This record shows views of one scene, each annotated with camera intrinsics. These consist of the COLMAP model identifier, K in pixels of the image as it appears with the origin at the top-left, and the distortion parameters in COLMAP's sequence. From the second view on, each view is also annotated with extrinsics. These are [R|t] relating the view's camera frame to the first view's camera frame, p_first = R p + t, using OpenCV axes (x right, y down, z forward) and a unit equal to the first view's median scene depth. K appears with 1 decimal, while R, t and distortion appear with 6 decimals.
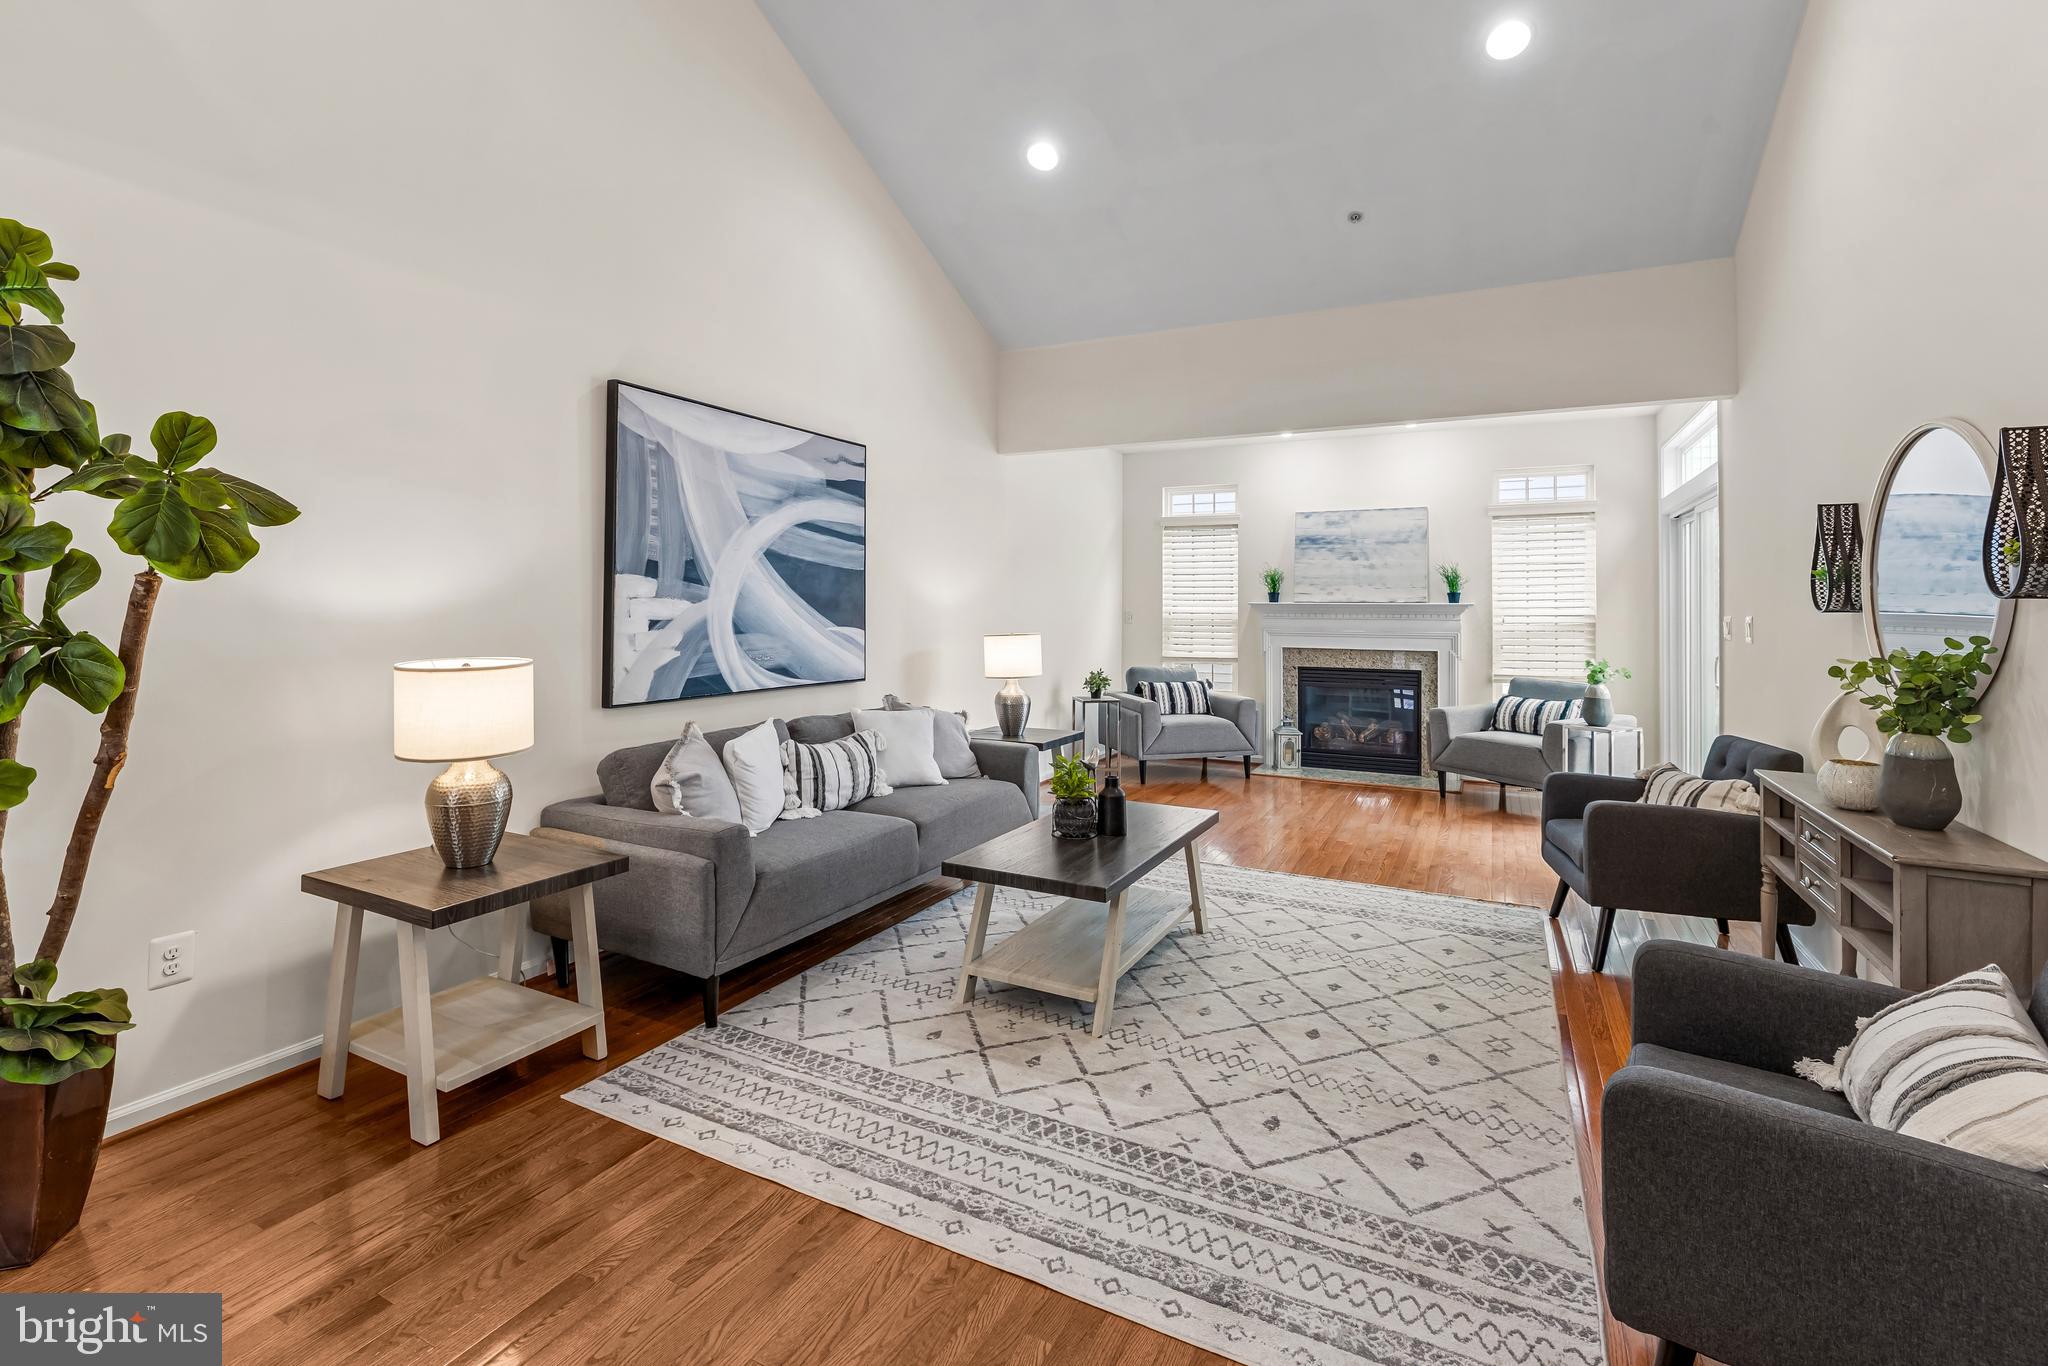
lens RADIAL K [[914.8, 0, 1018.9], [0, 914.8, 600.4], [0, 0, 1]] dist [-0.001558, 0.000397]
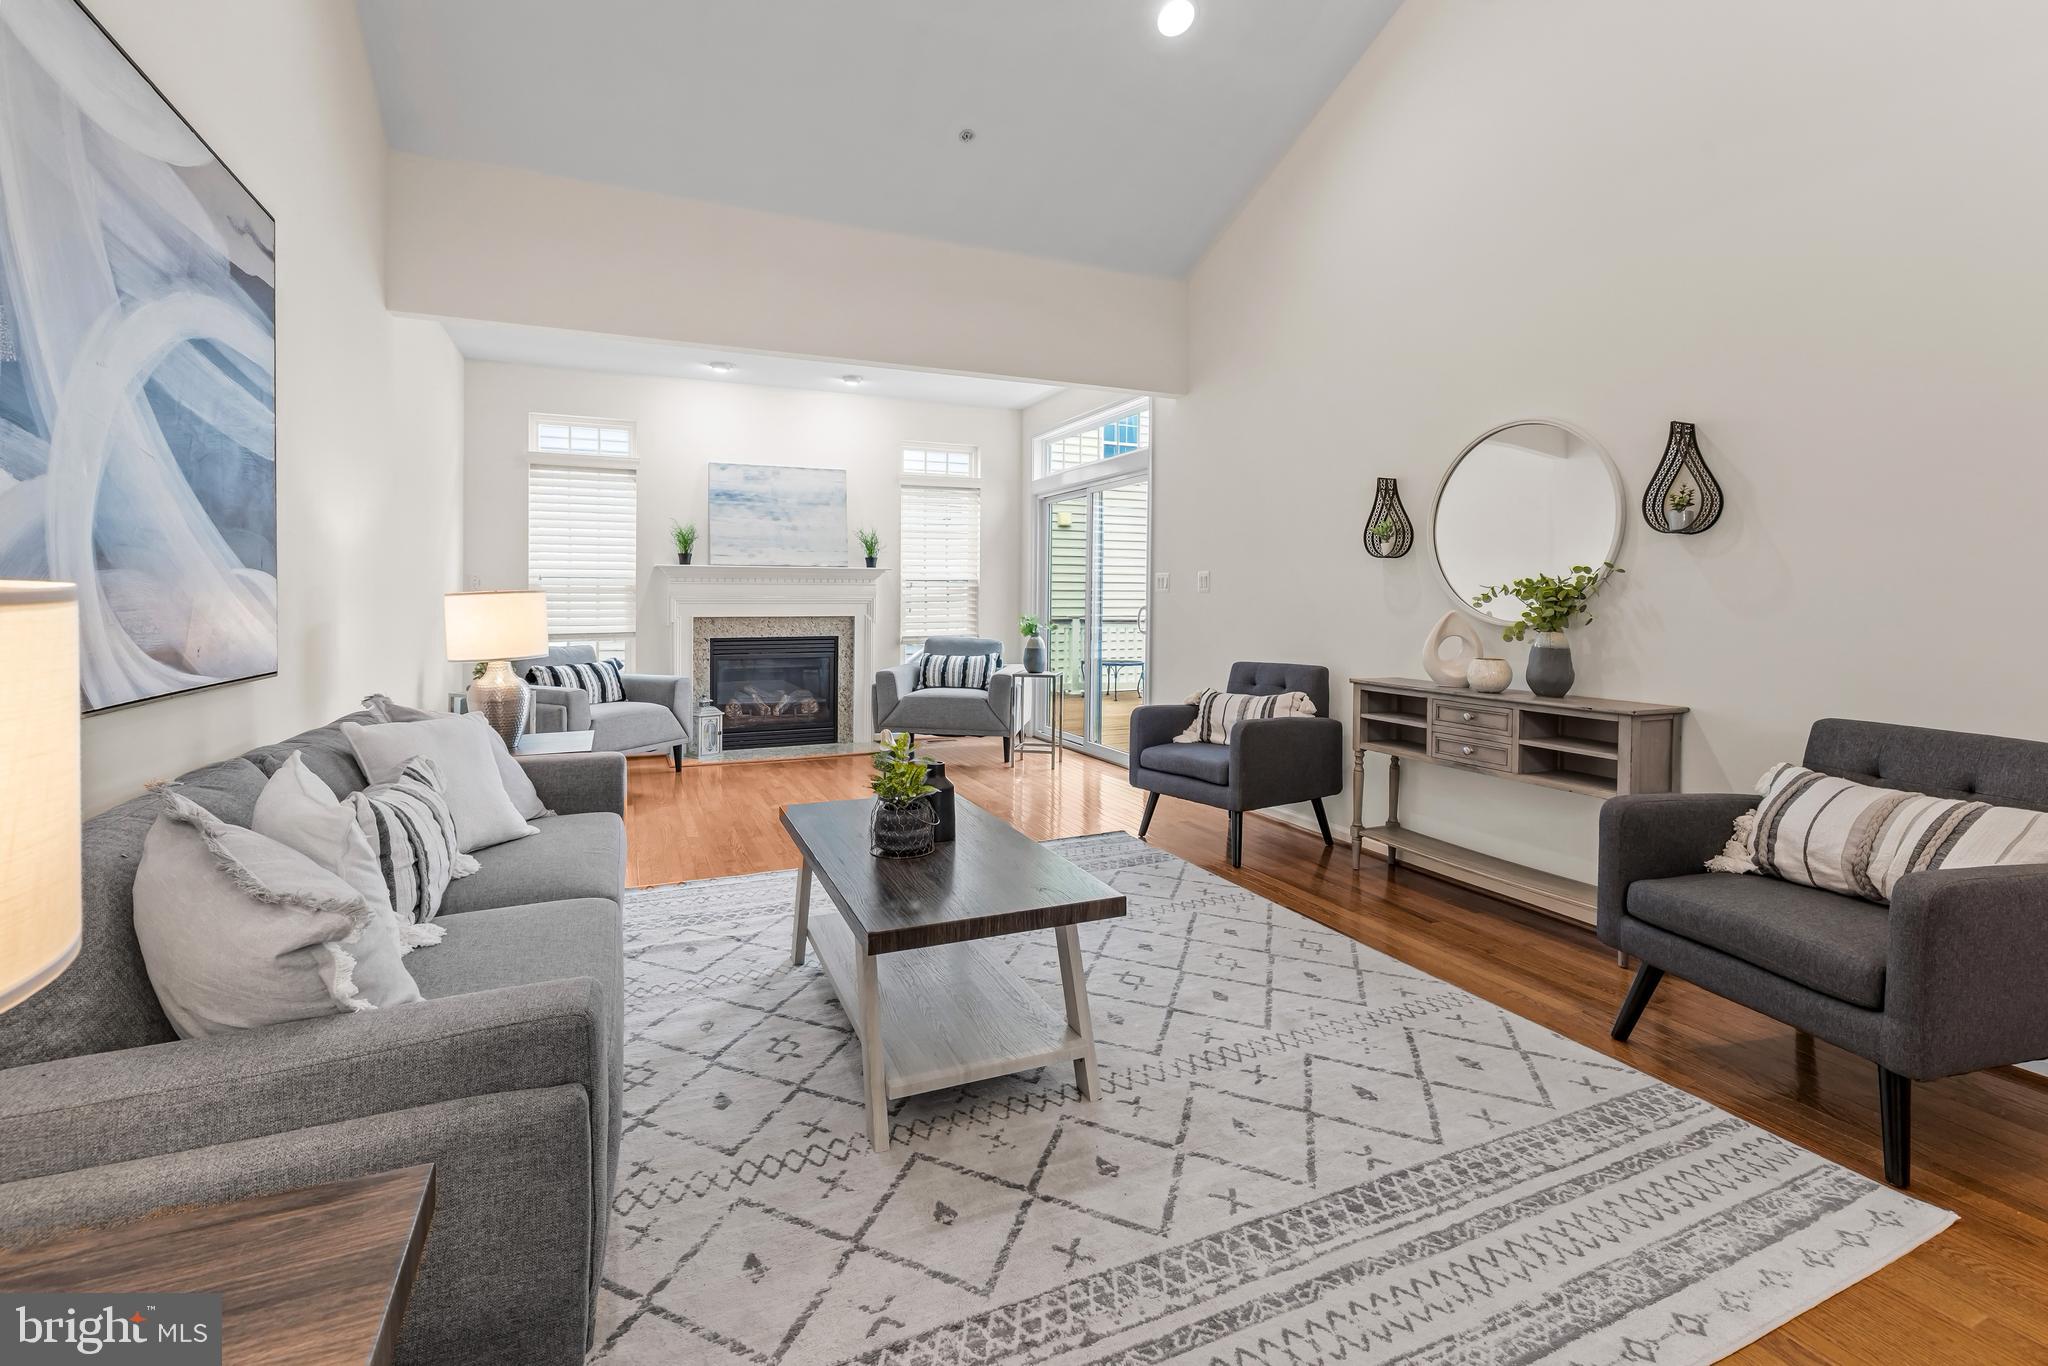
lens RADIAL K [[914.8, 0, 1018.9], [0, 914.8, 600.4], [0, 0, 1]] dist [-0.001558, 0.000397]
pose [[0.623902, -0.007006, 0.781471, -0.393713], [-0.004411, 0.999912, 0.012487, 0.047063], [-0.781490, -0.011238, 0.623817, 0.438455]]
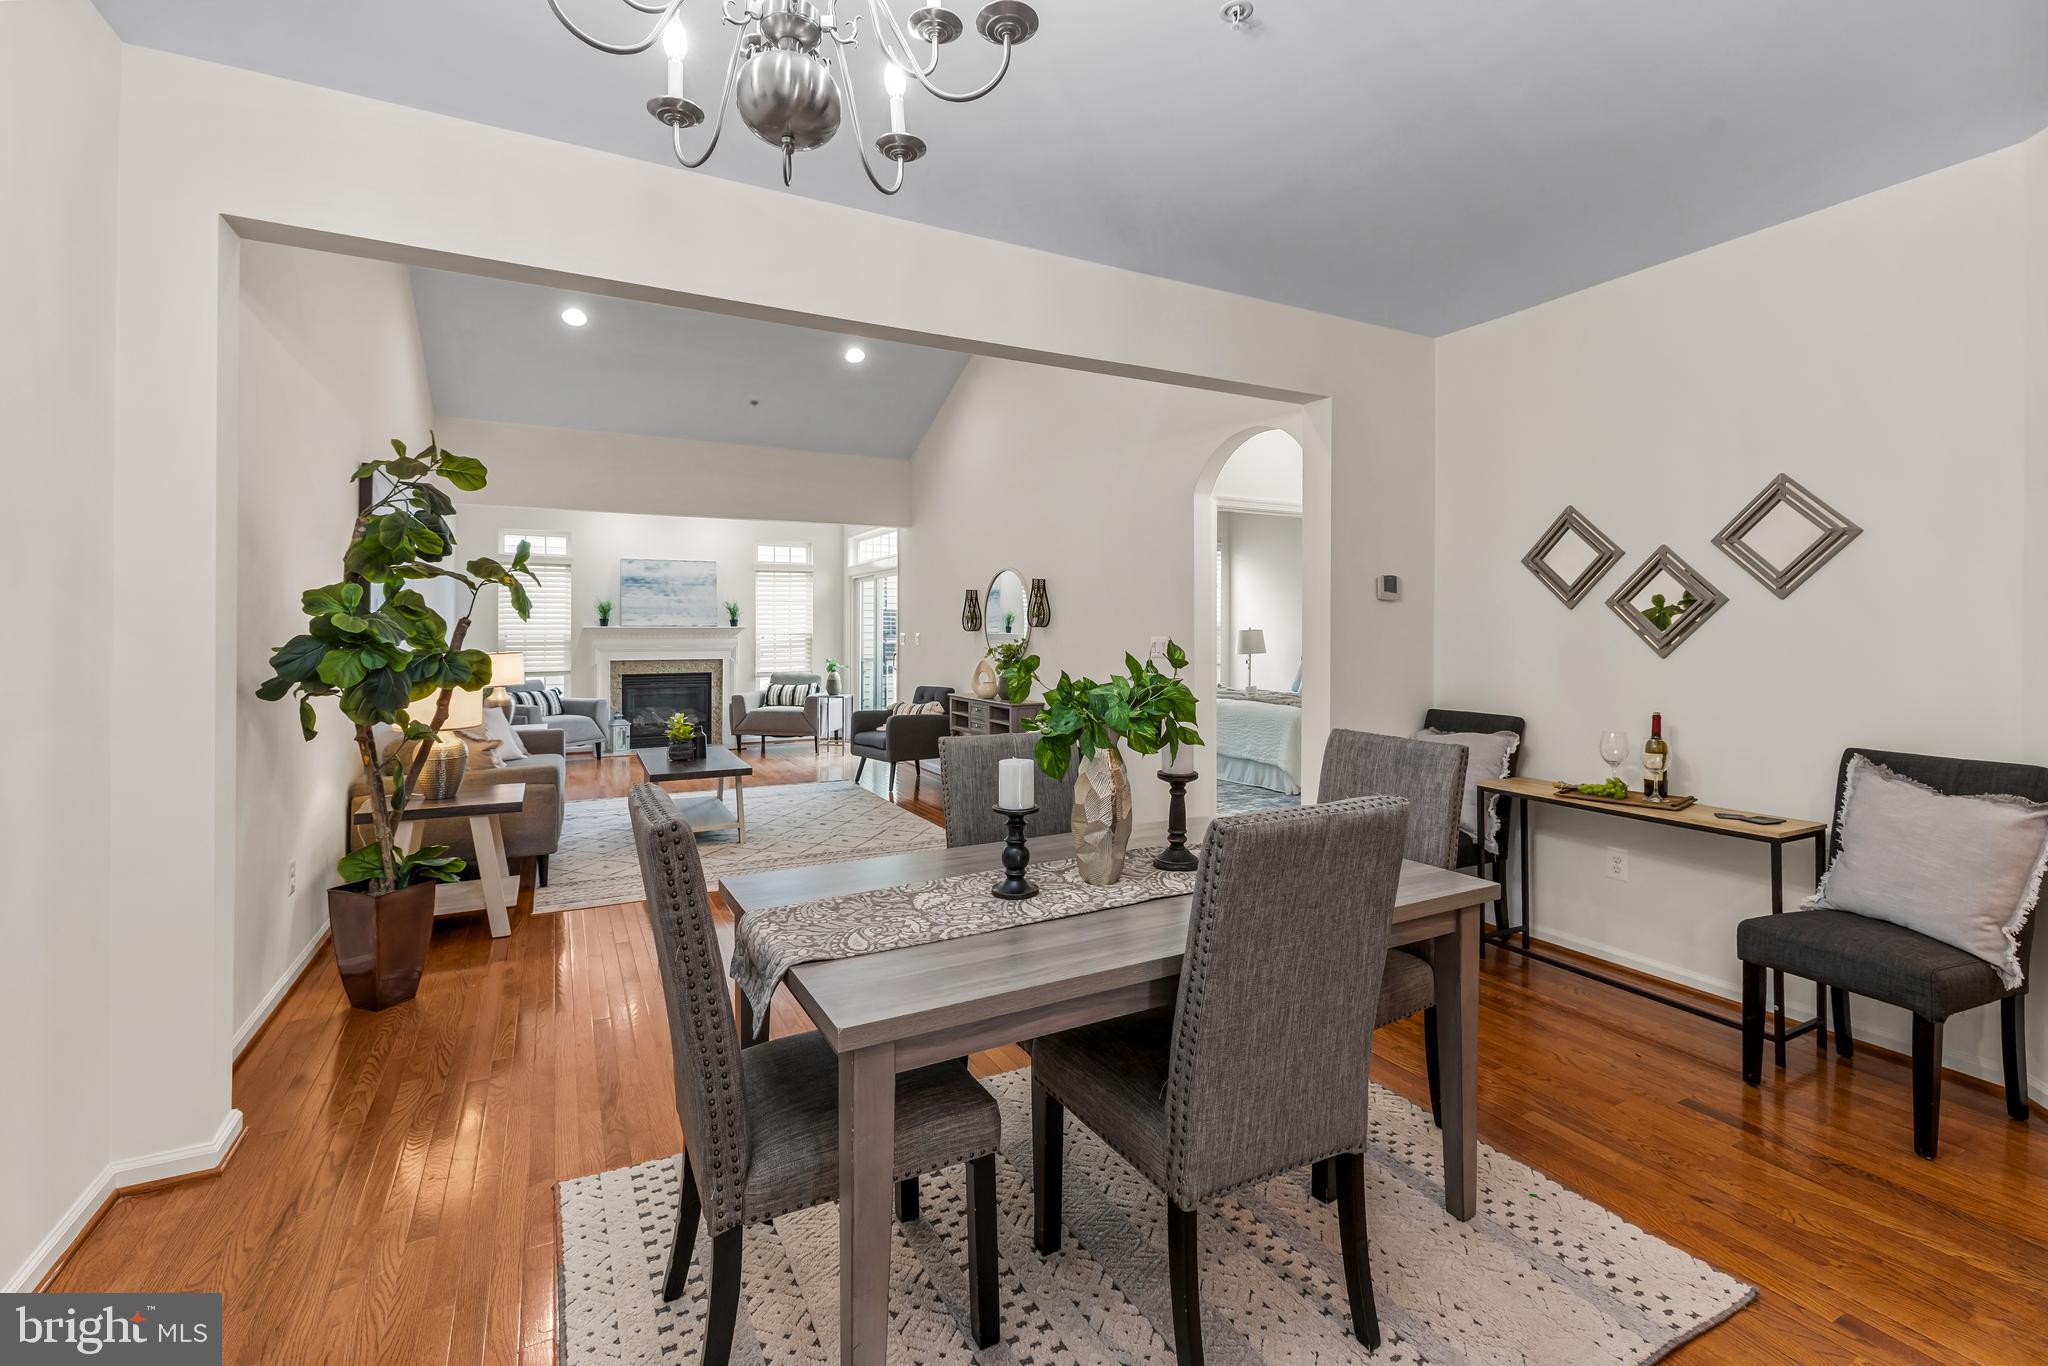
lens RADIAL K [[916.6, 0, 1039.8], [0, 916.6, 629.1], [0, 0, 1]] dist [-0.003307, -0.000102]
pose [[0.563521, -0.005068, 0.826086, -0.902457], [-0.001786, 0.999971, 0.007353, -0.009164], [-0.826100, -0.005619, 0.563495, -0.501386]]
